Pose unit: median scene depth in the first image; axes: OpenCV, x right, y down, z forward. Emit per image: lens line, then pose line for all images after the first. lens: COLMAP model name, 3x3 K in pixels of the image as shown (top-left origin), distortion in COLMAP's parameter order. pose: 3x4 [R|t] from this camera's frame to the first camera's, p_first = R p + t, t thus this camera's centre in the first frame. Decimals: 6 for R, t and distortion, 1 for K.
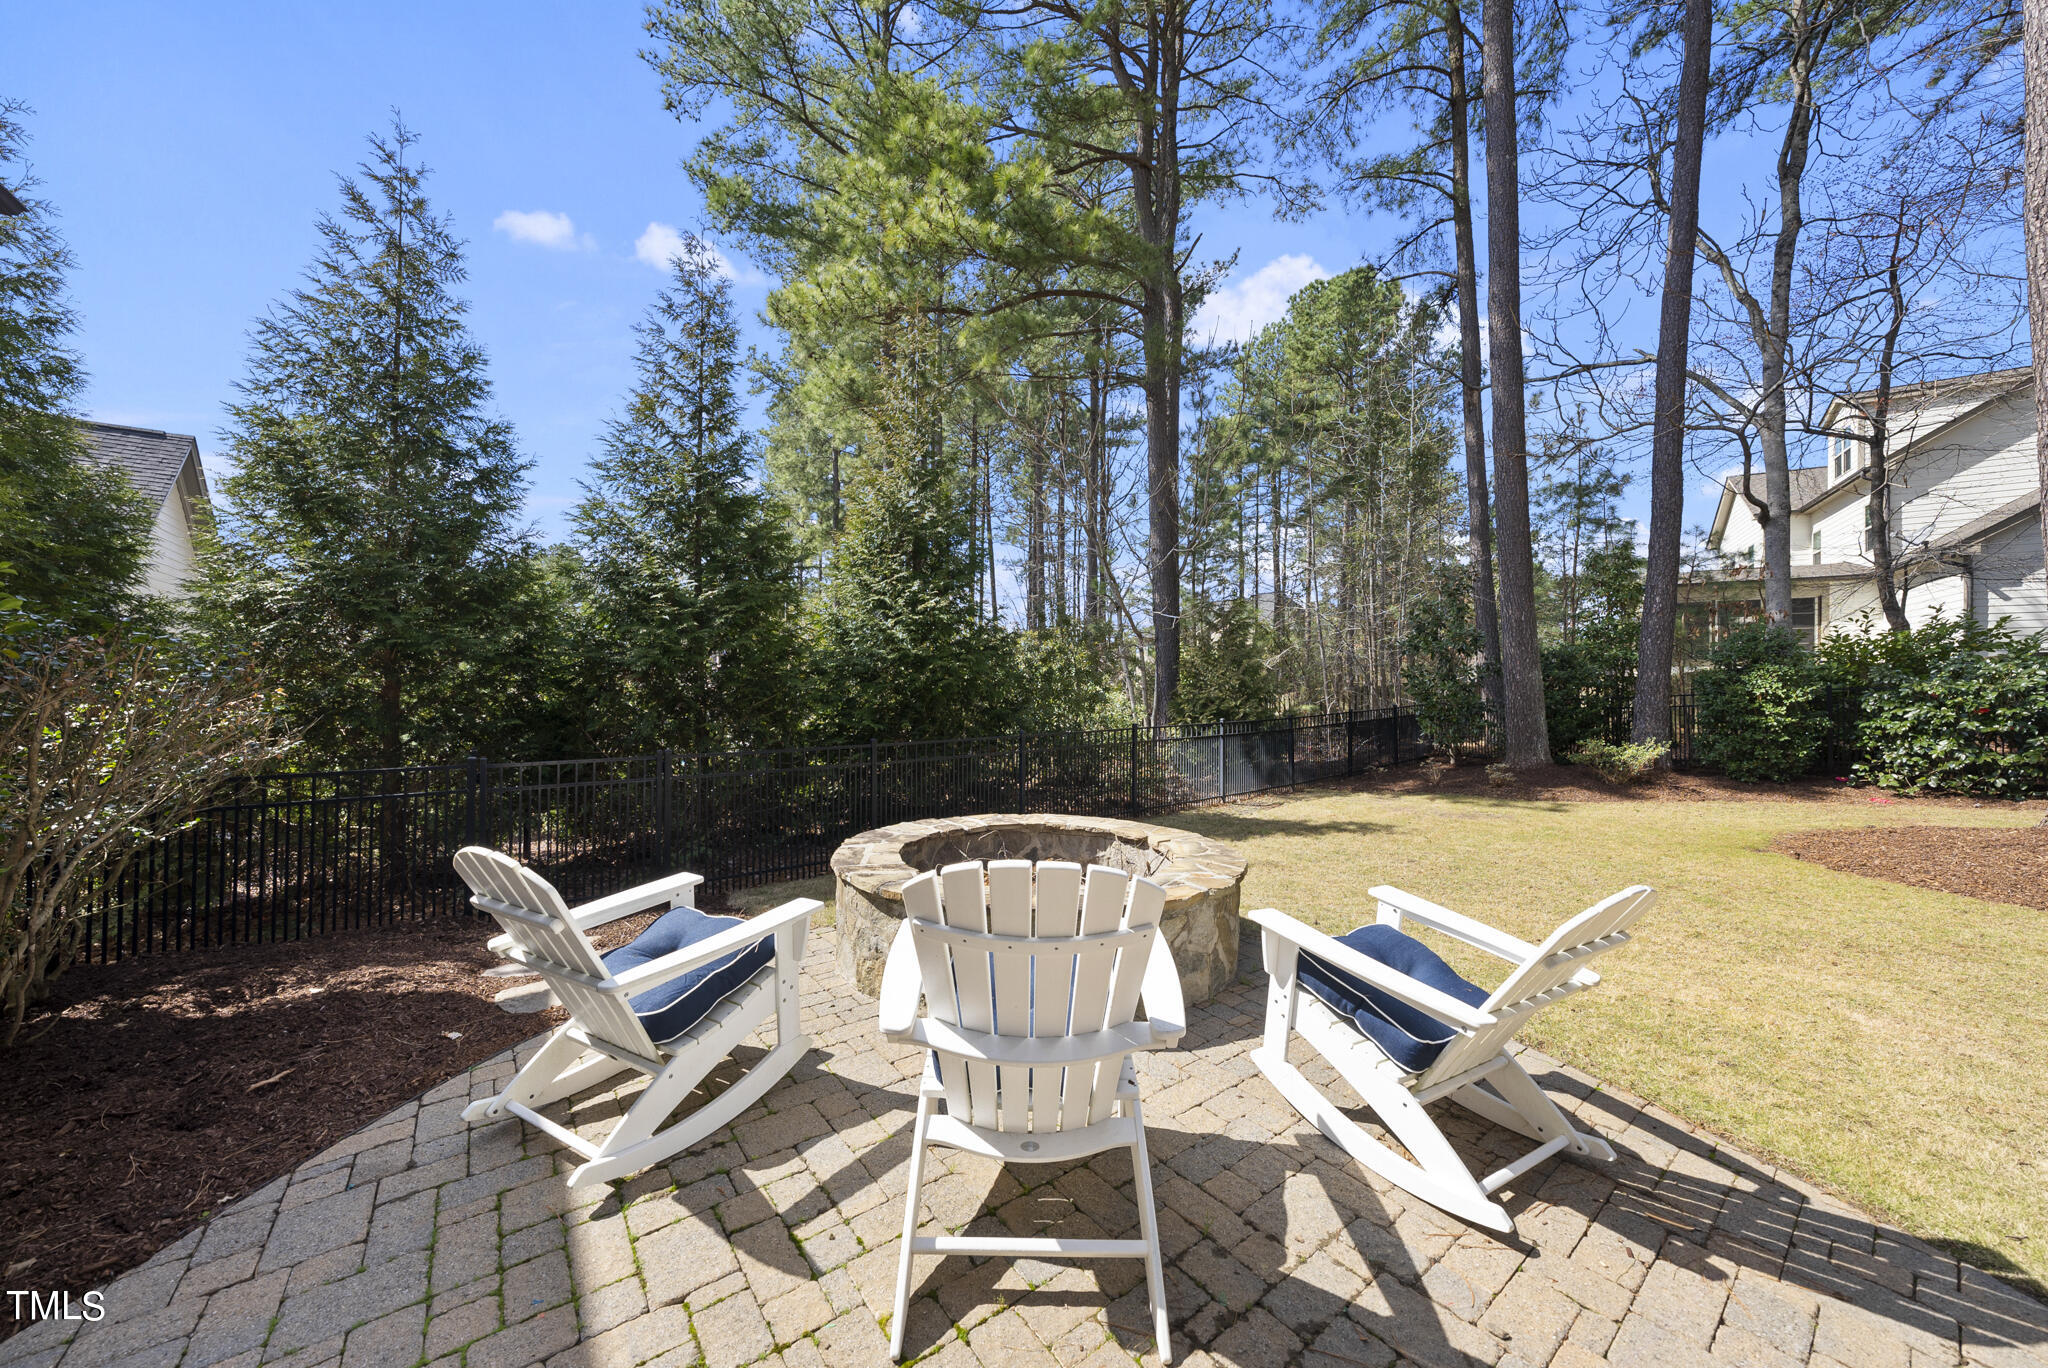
lens RADIAL K [[705.1, 0, 1023.8], [0, 705.1, 682.6], [0, 0, 1]] dist [-0.003107, 0.000850]
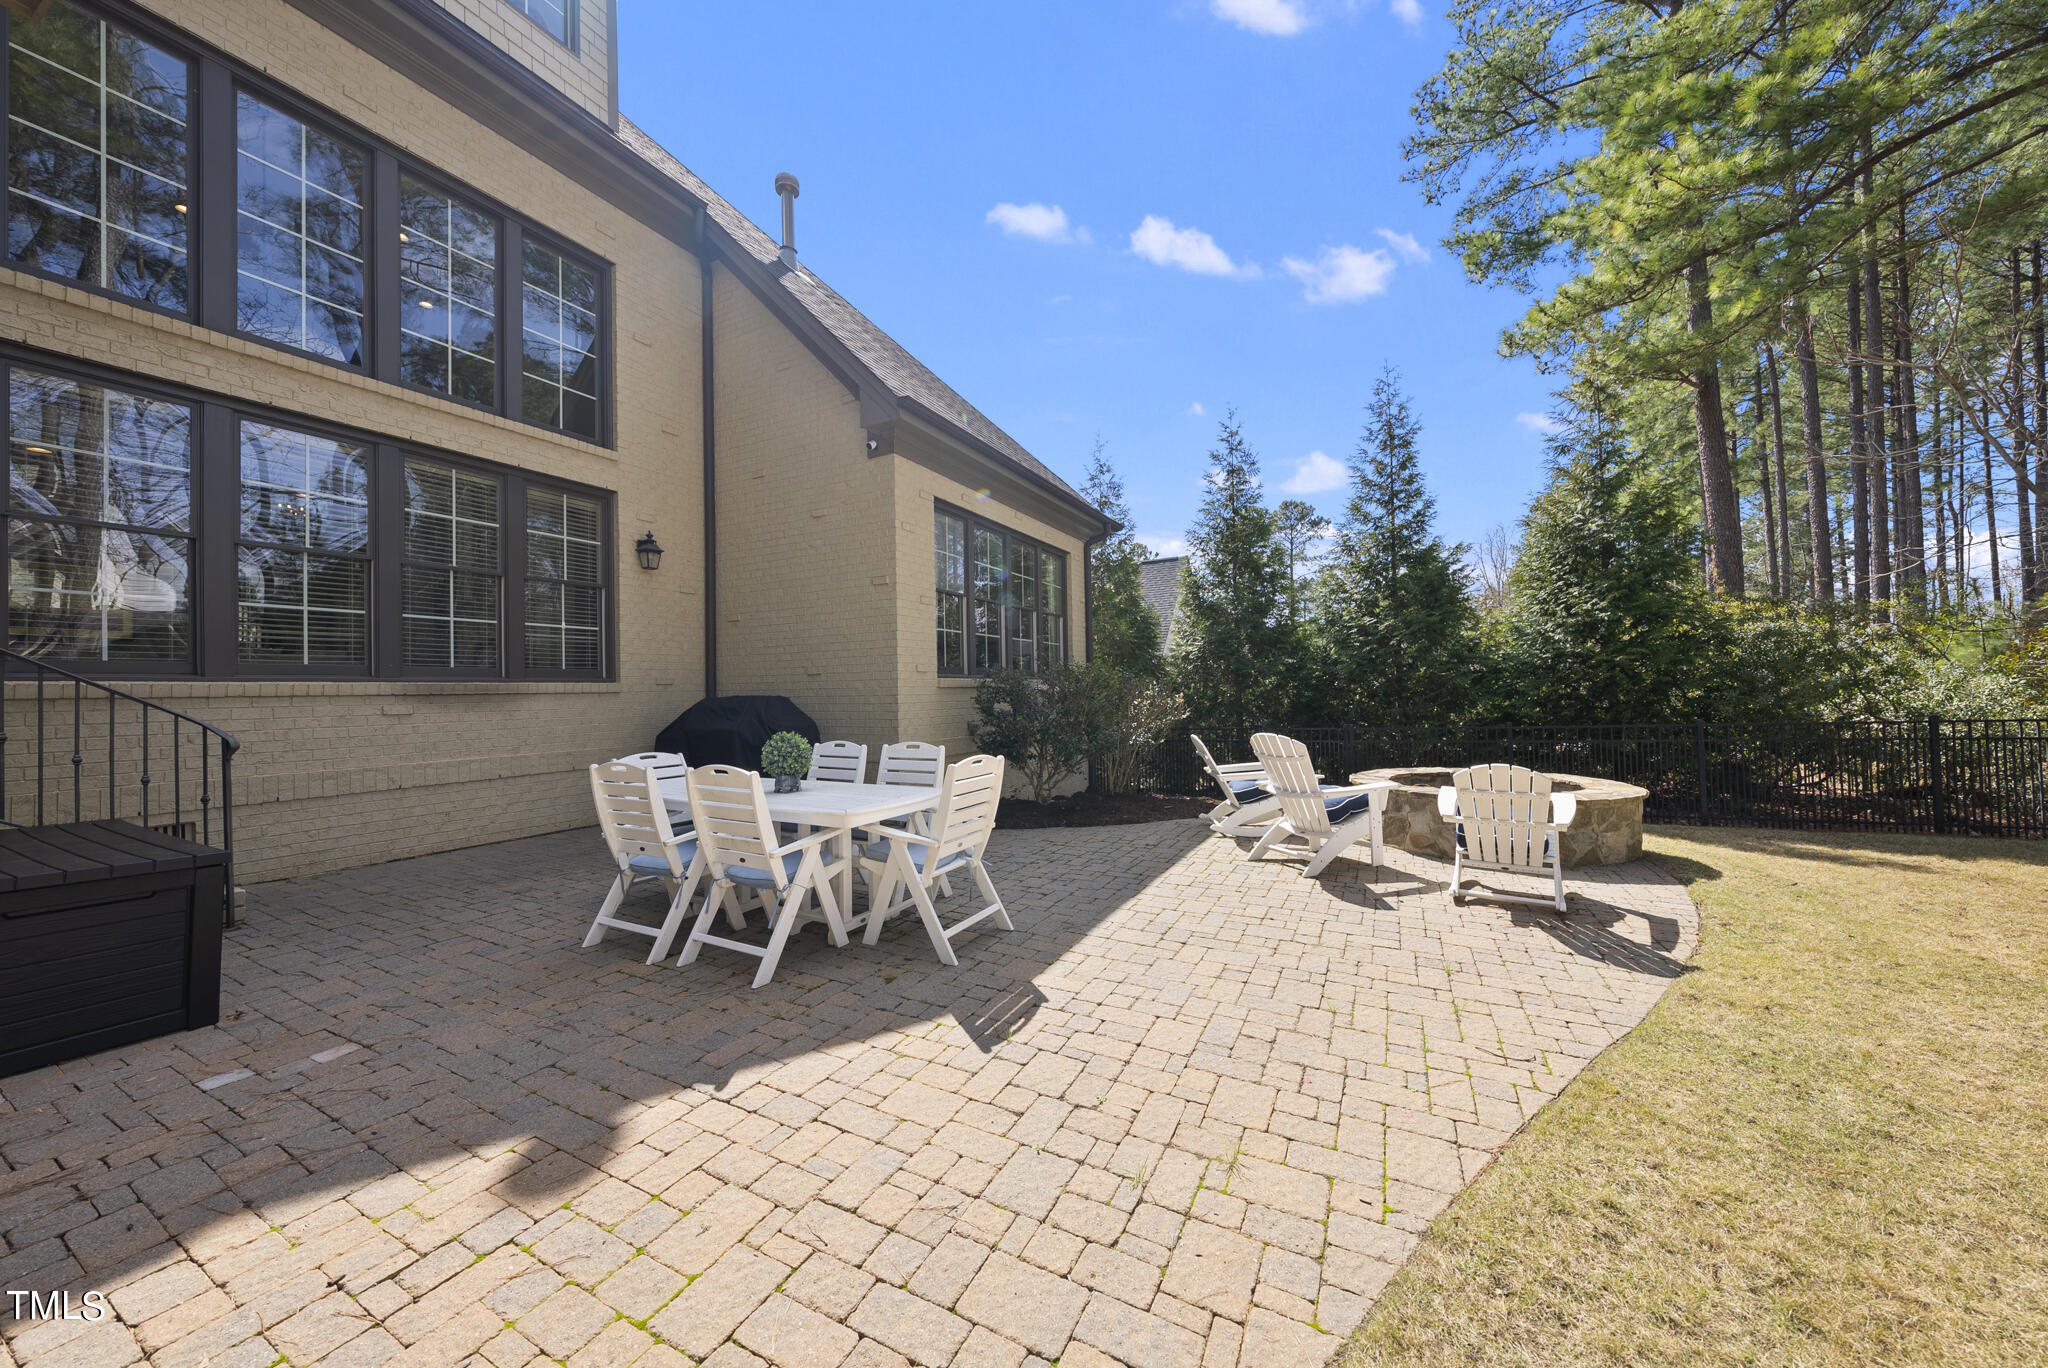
lens RADIAL K [[705.1, 0, 1028.0], [0, 705.1, 680.9], [0, 0, 1]] dist [-0.003107, 0.000850]
pose [[0.436922, -0.035364, -0.898804, 0.313317], [0.034141, 0.999159, -0.022716, 0.001444], [0.898851, -0.020761, 0.437761, -0.200511]]
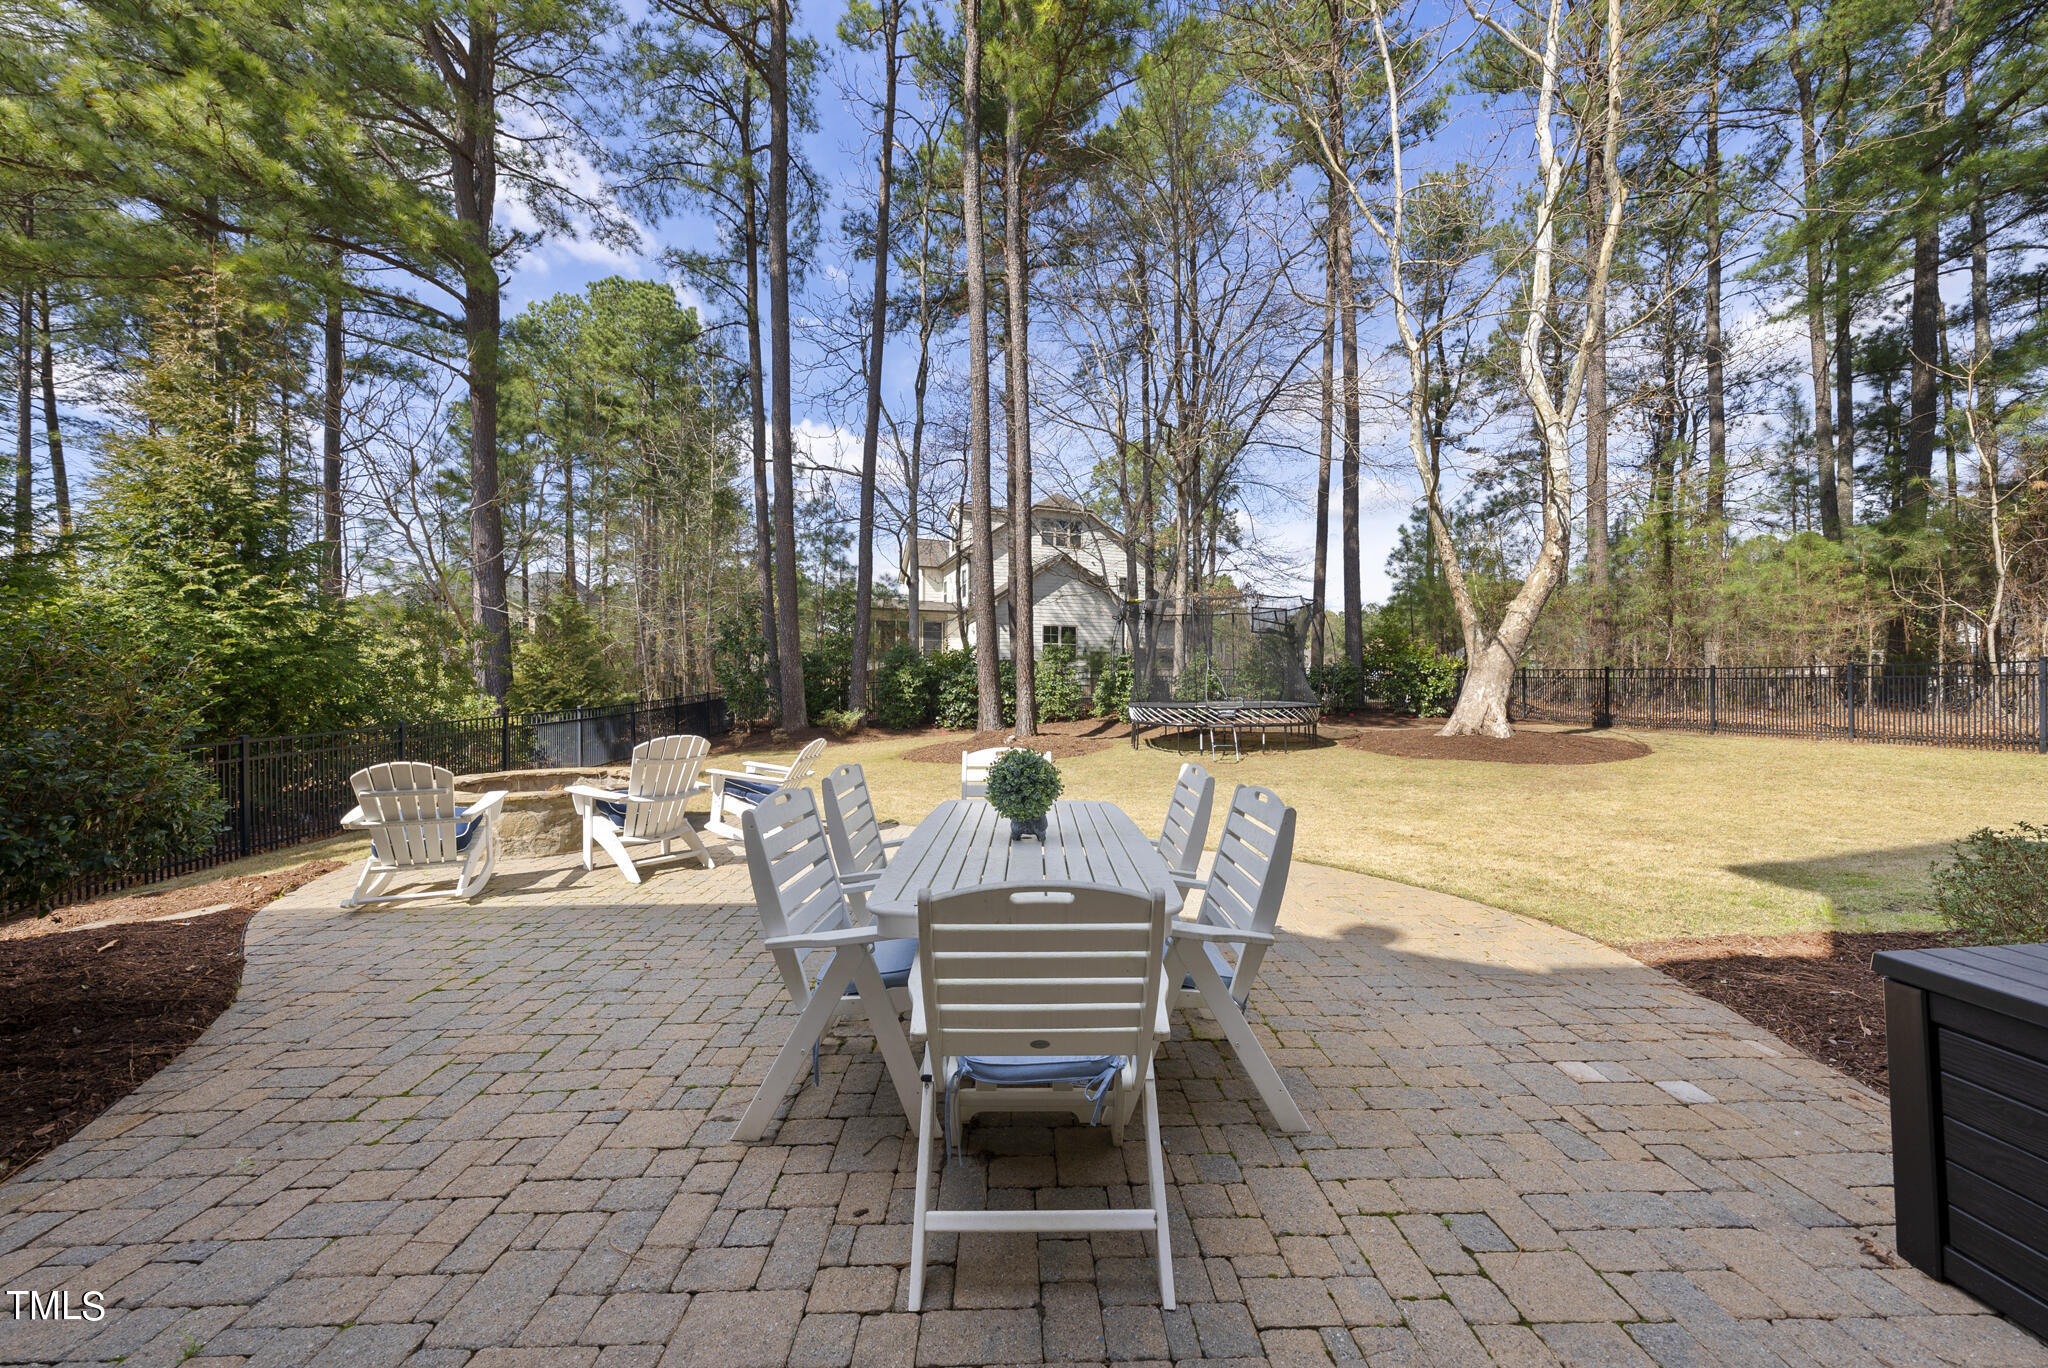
lens RADIAL K [[705.1, 0, 1029.8], [0, 705.1, 682.4], [0, 0, 1]] dist [-0.003107, 0.000850]
pose [[0.587198, -0.009180, 0.809391, -0.204011], [-0.004967, 0.999876, 0.014943, -0.009022], [-0.809428, -0.012795, 0.587080, -0.284258]]
